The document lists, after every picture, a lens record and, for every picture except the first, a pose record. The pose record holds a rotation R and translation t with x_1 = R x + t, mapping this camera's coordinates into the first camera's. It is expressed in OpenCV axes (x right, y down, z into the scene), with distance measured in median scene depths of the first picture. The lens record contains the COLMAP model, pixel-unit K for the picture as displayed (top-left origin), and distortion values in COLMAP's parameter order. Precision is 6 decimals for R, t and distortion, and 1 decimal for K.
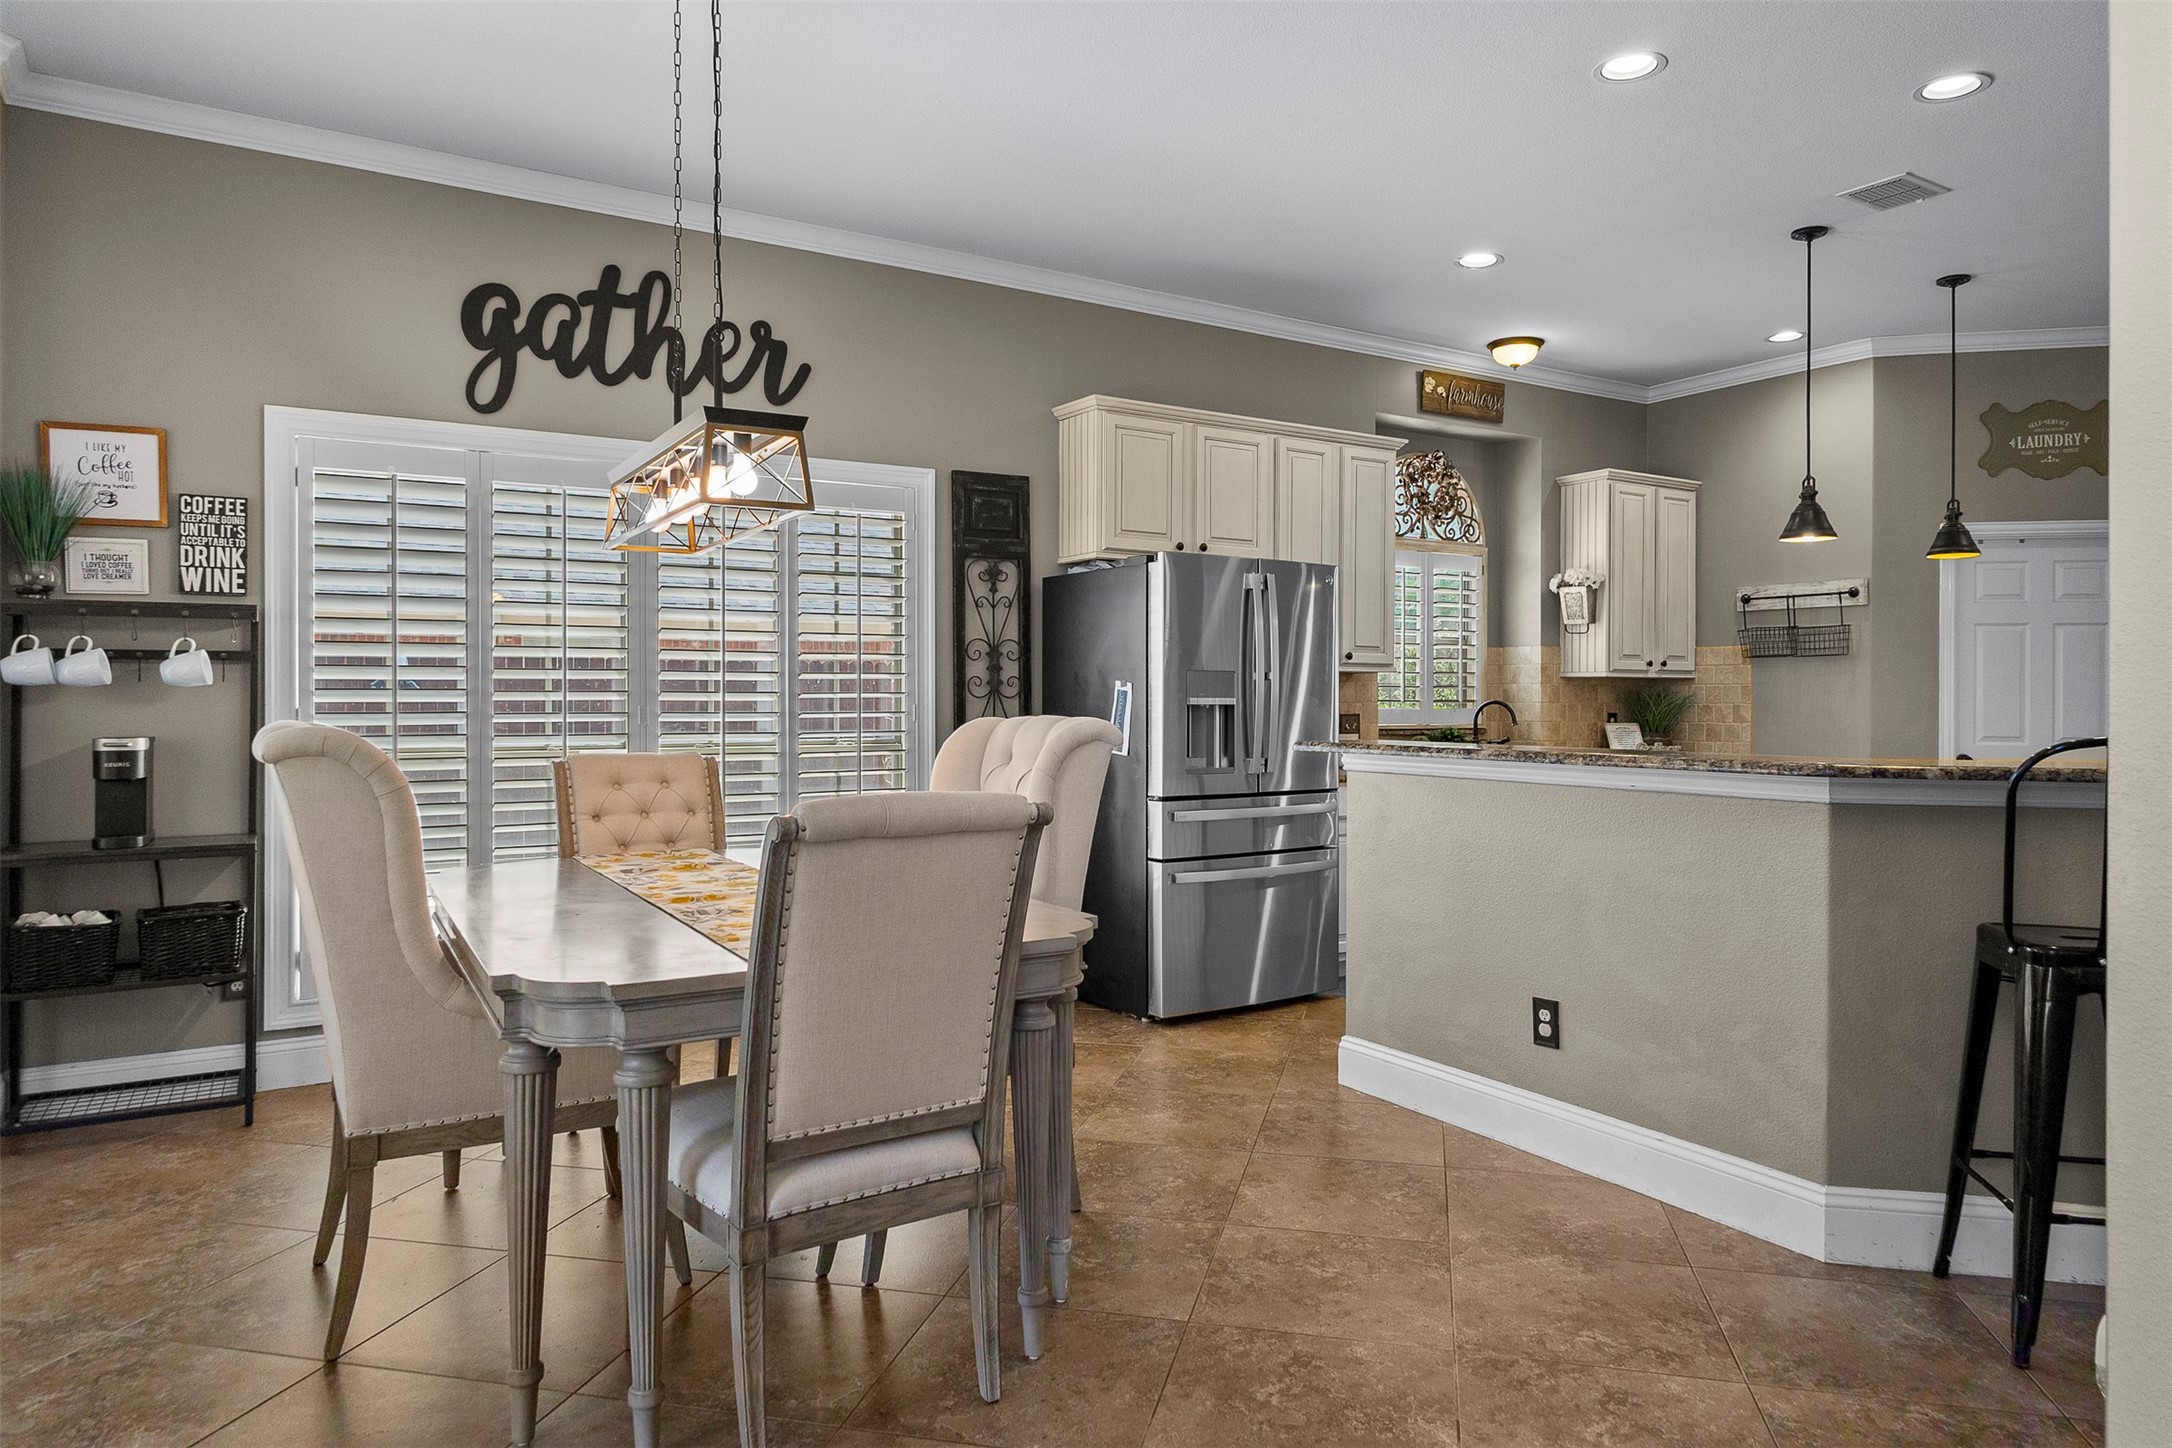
lens RADIAL K [[1318.0, 0, 1086.9], [0, 1318.0, 705.1], [0, 0, 1]] dist [0.007613, 0.000995]
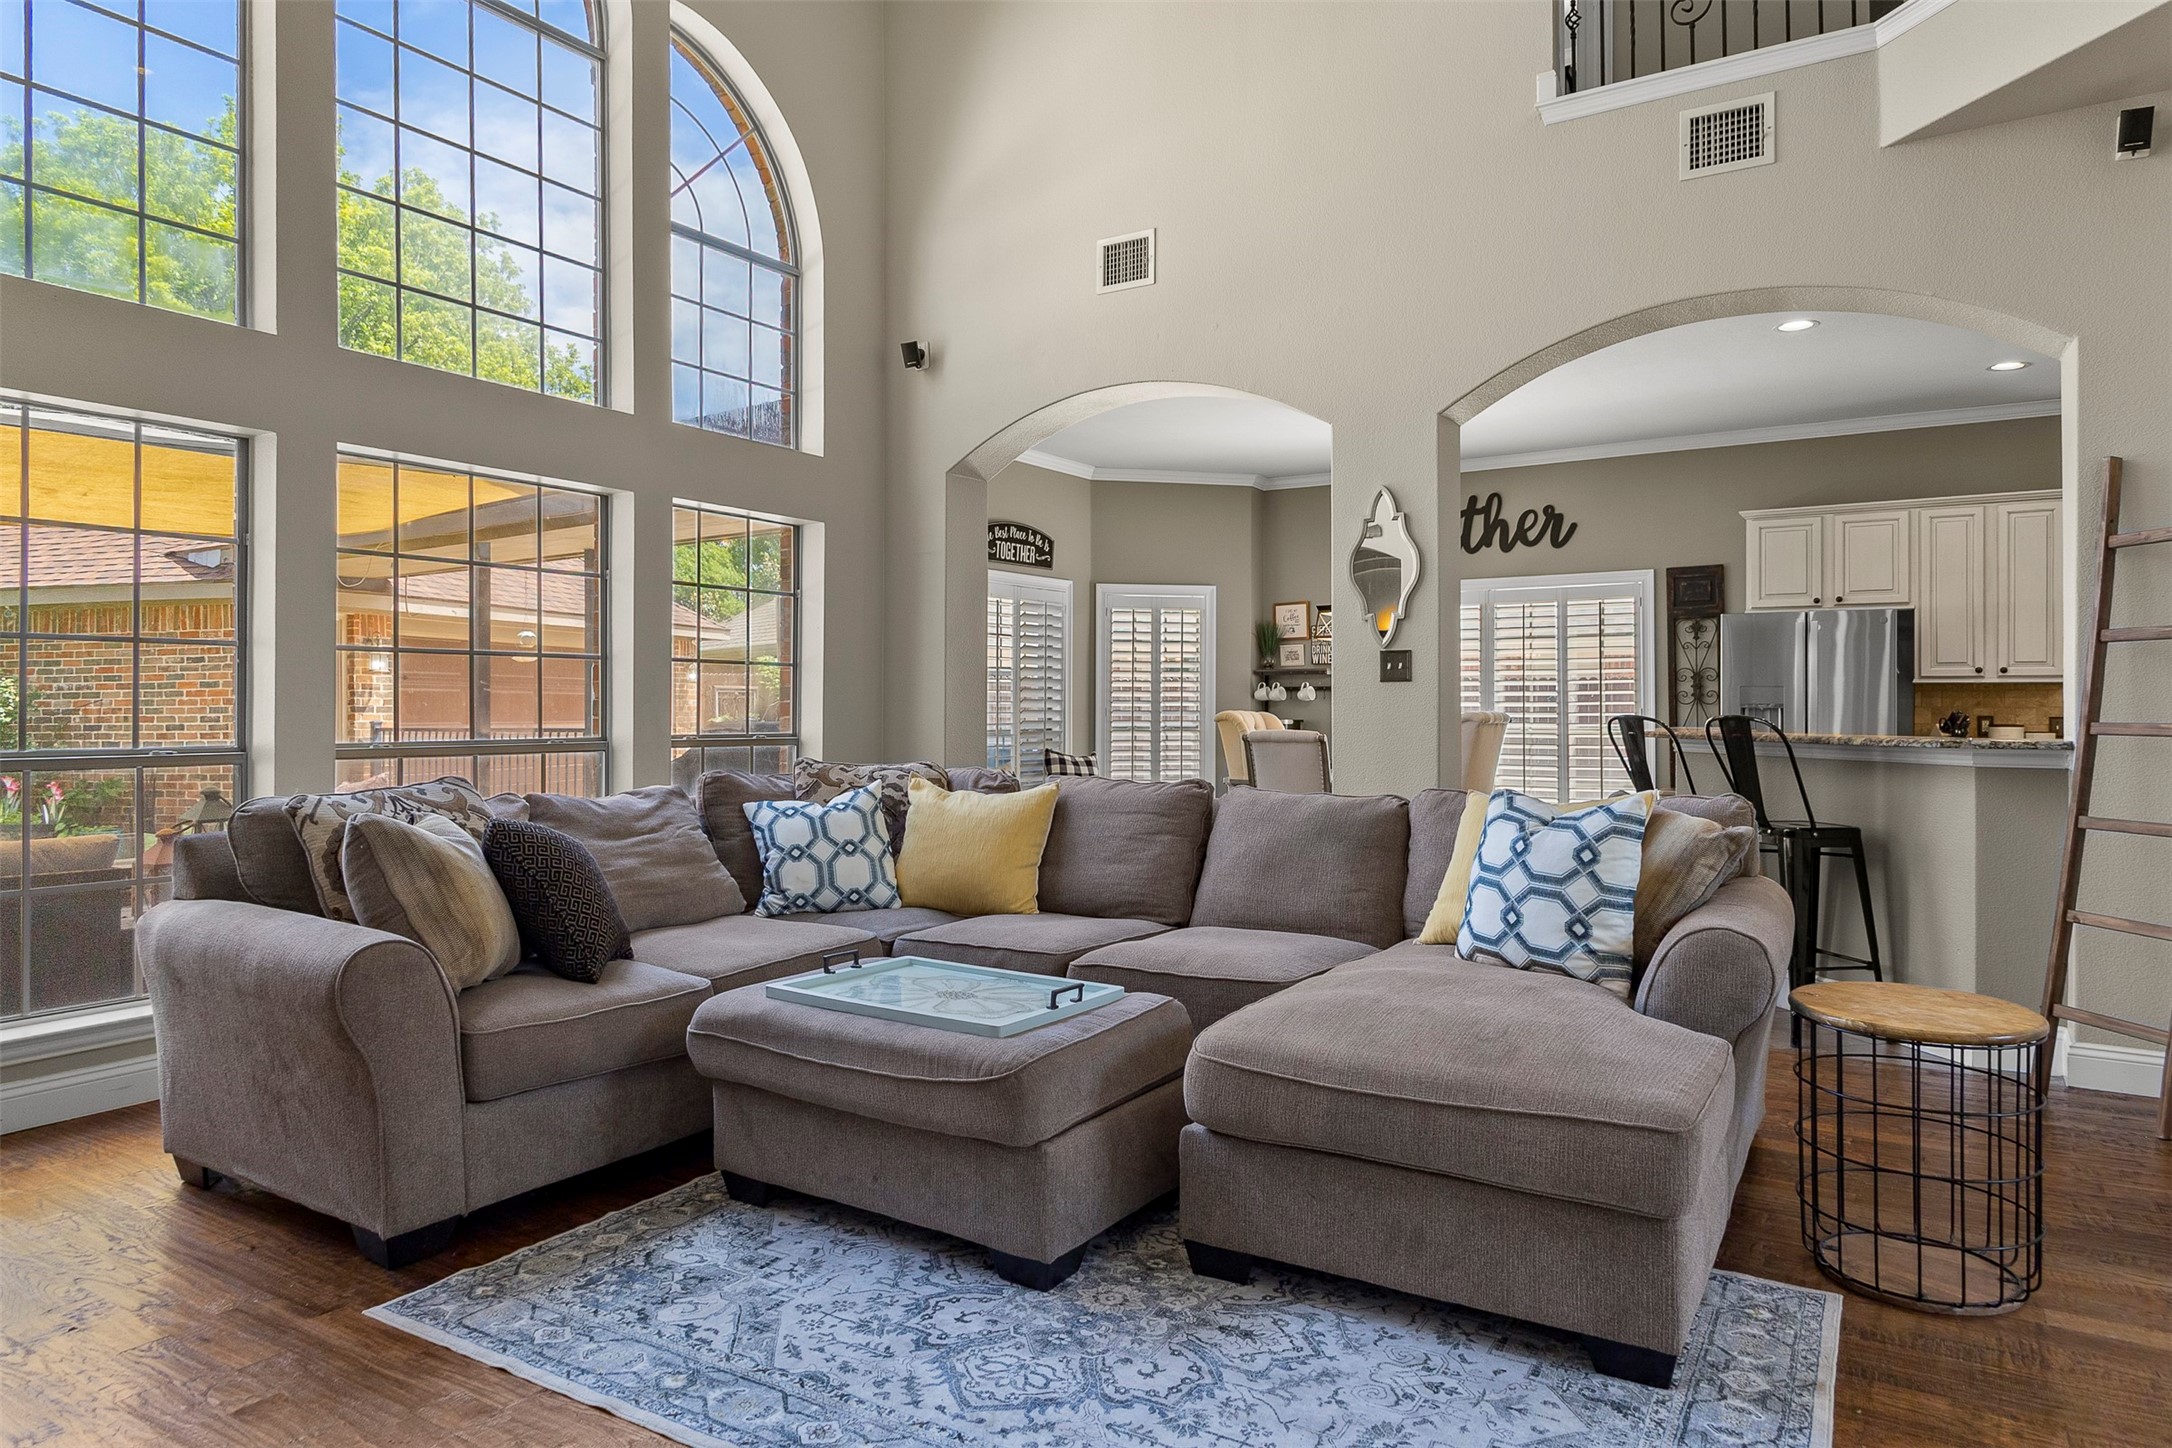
lens RADIAL K [[1318.0, 0, 1086.9], [0, 1318.0, 705.1], [0, 0, 1]] dist [0.007613, 0.000995]
pose [[0.434045, -0.004475, -0.900880, 1.039042], [-0.005550, 0.999955, -0.007641, 0.011580], [0.900874, 0.008316, 0.434000, -0.367080]]
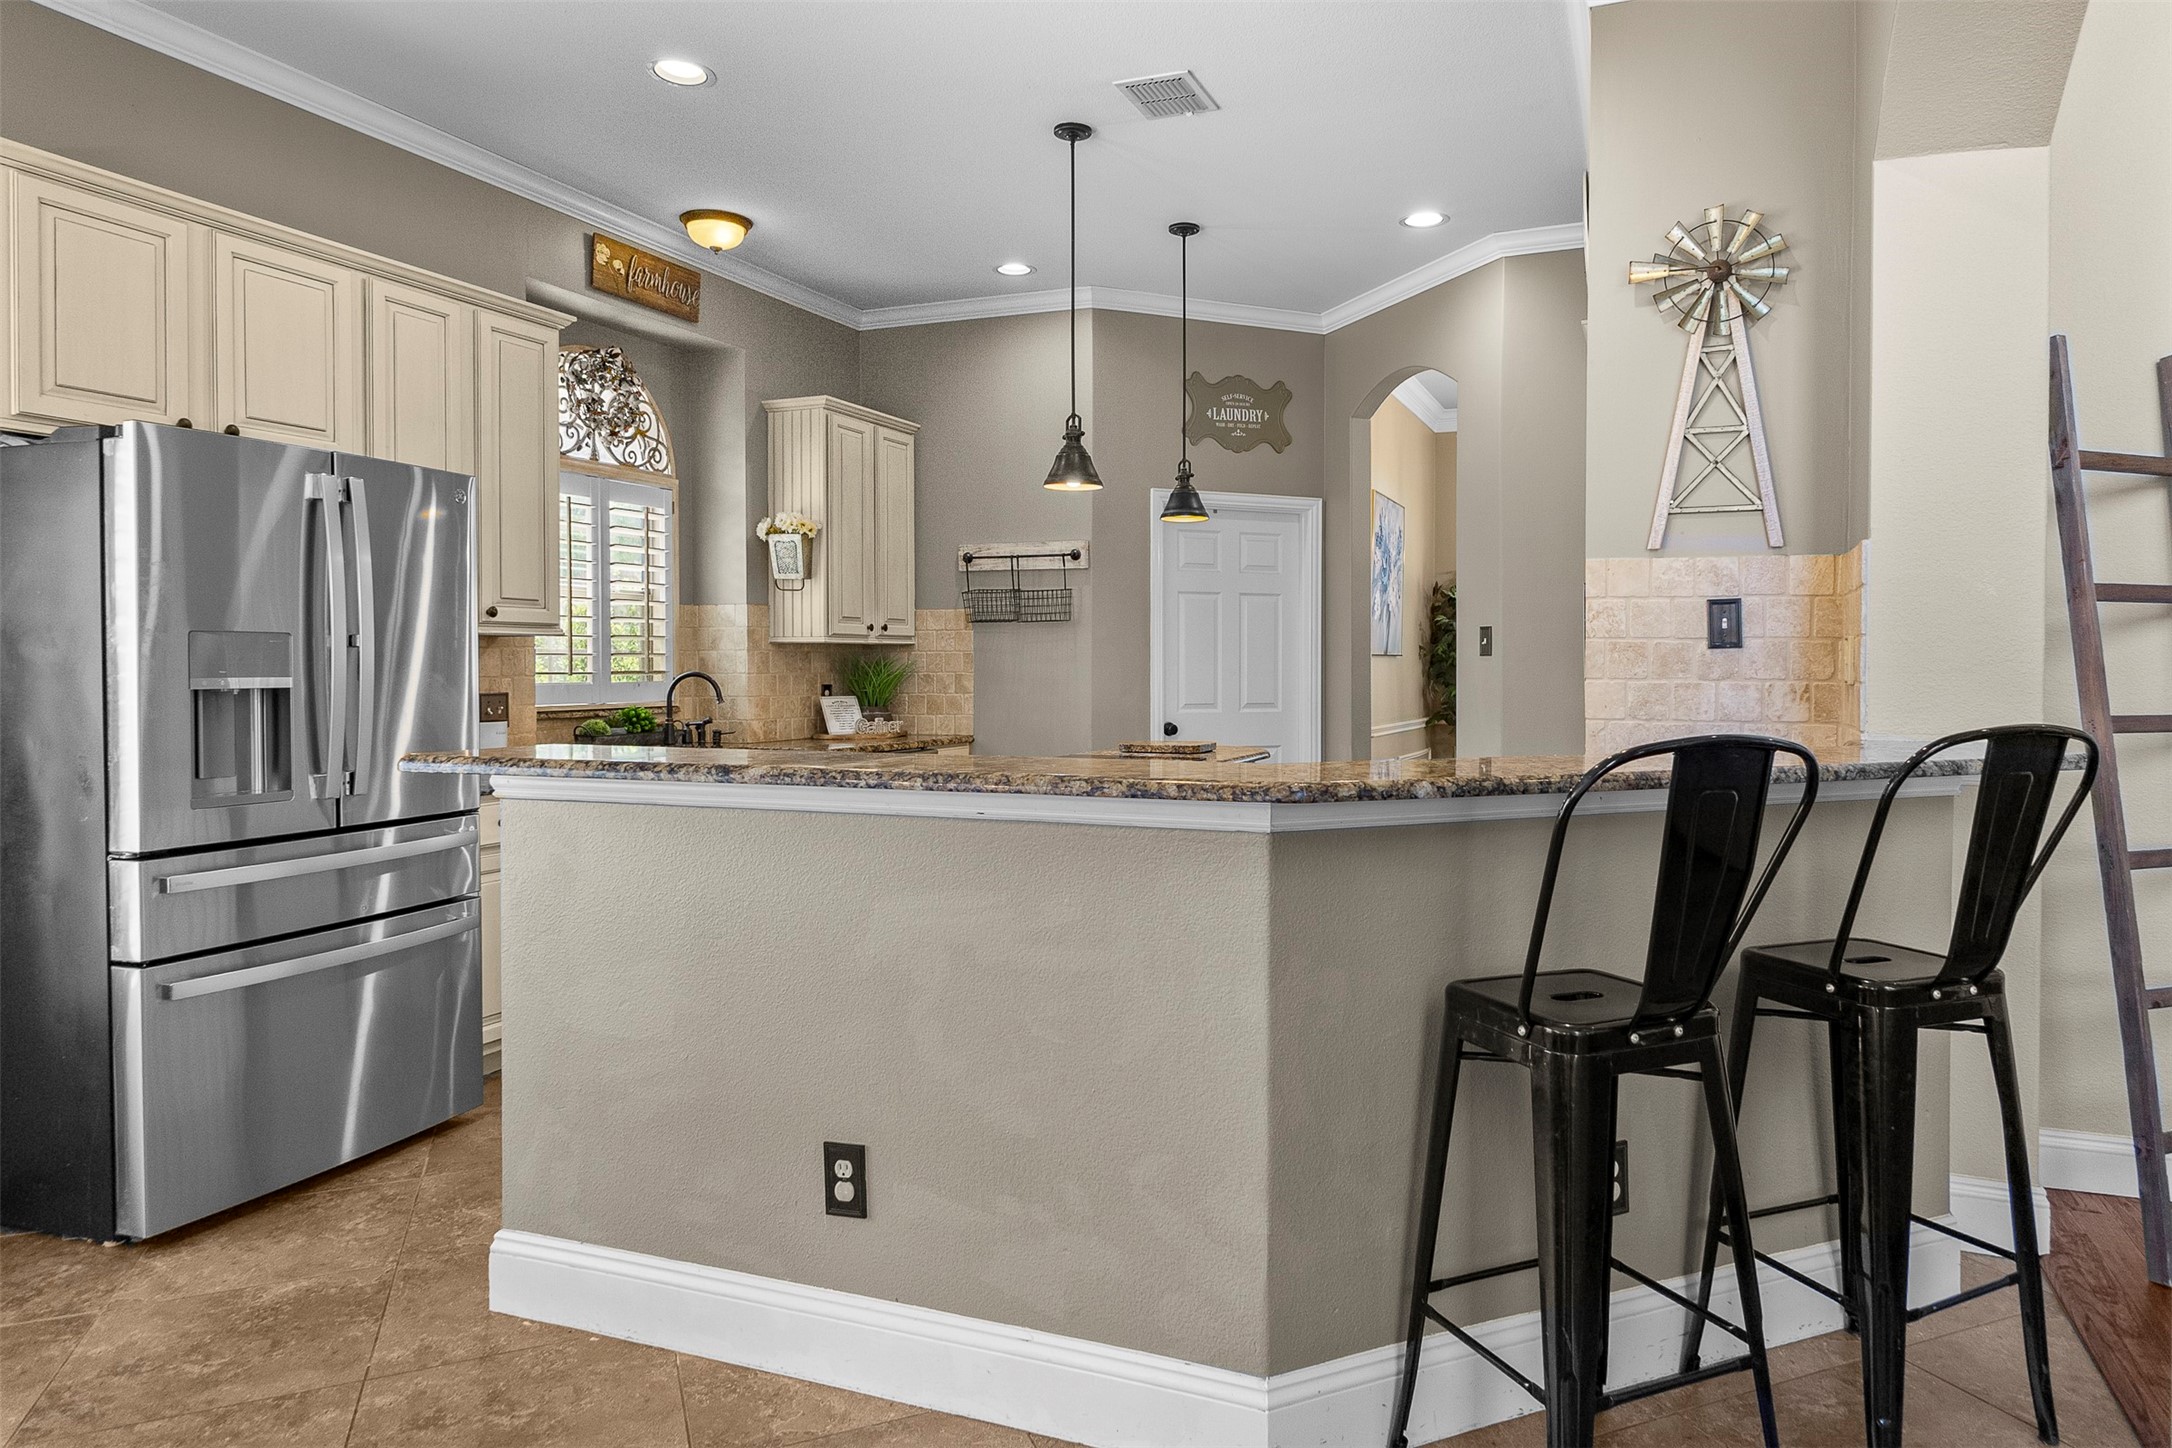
lens RADIAL K [[1352.0, 0, 1173.5], [0, 1352.0, 682.3], [0, 0, 1]] dist [0.005596, -0.000029]
pose [[0.784224, -0.013741, 0.620326, 0.038602], [0.007092, 0.999888, 0.013184, -0.007249], [-0.620438, -0.005940, 0.784233, 0.226700]]
